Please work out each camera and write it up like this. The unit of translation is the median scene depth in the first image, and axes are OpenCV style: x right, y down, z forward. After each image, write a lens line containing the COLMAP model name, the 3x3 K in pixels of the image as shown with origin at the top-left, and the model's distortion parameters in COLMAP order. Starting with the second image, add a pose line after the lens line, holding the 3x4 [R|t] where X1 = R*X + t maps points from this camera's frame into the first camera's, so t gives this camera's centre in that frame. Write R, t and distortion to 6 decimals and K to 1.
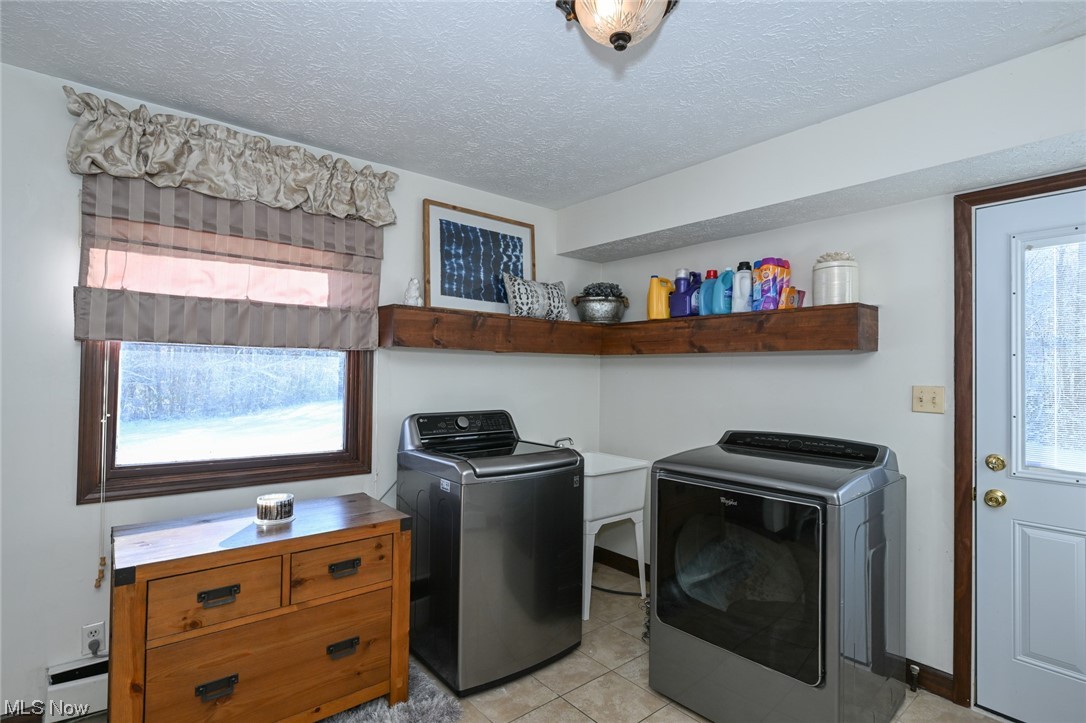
lens RADIAL K [[518.1, 0, 545.7], [0, 518.1, 351.2], [0, 0, 1]] dist [0.001205, 0.000271]
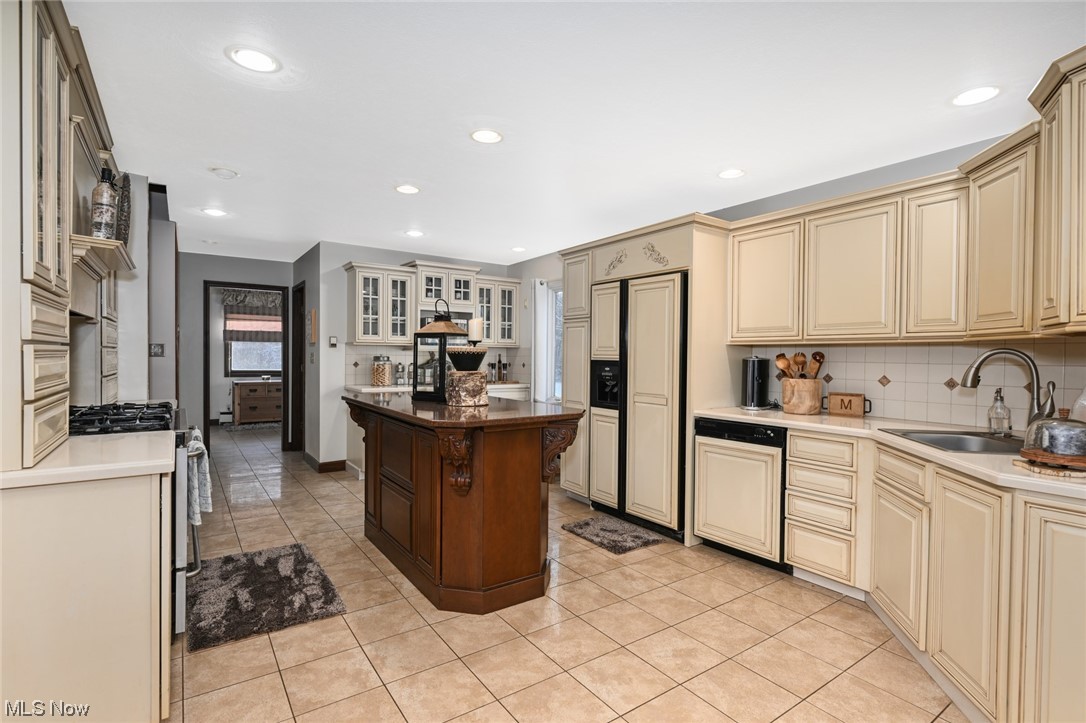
lens RADIAL K [[518.1, 0, 537.1], [0, 518.1, 362.6], [0, 0, 1]] dist [0.001205, 0.000271]
pose [[0.995142, -0.010096, -0.097932, 2.217553], [0.011525, 0.999835, 0.014028, 0.132147], [0.097774, -0.015088, 0.995094, -3.176460]]
